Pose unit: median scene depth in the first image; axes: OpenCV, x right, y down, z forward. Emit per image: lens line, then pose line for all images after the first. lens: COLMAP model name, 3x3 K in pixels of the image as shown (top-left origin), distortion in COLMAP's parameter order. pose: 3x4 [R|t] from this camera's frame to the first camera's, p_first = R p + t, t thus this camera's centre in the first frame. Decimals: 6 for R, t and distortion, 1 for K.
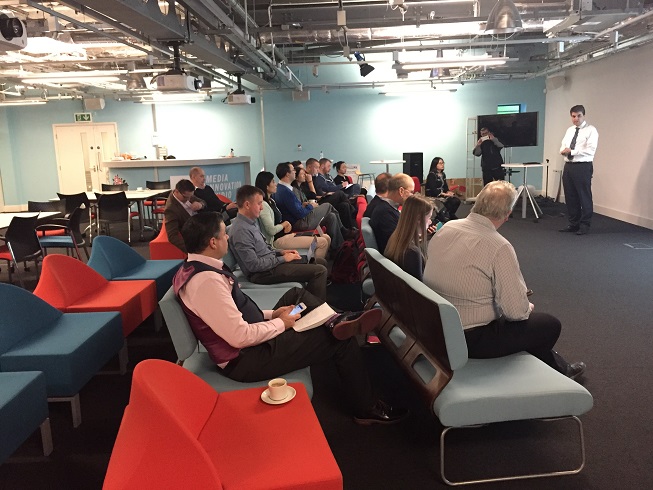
lens RADIAL K [[552.3, 0, 326.5], [0, 552.3, 245.0], [0, 0, 1]] dist [0.051258, -0.001730]
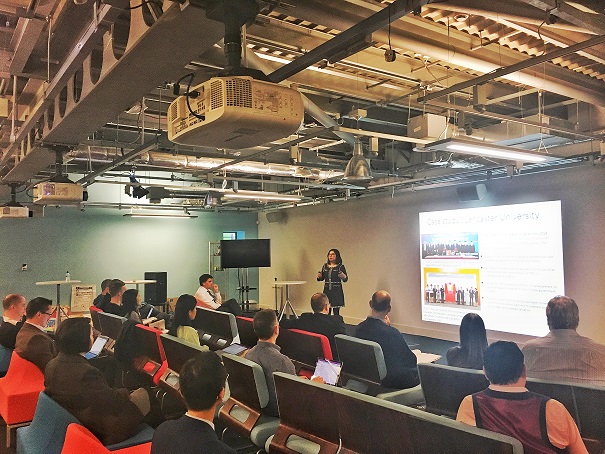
lens RADIAL K [[514.1, 0, 302.5], [0, 514.1, 227.0], [0, 0, 1]] dist [0.003704, -0.012270]
pose [[0.796235, 0.050200, 0.602901, -0.229705], [0.102675, 0.970882, -0.216440, -0.016358], [-0.596211, 0.234240, 0.767896, 0.097870]]
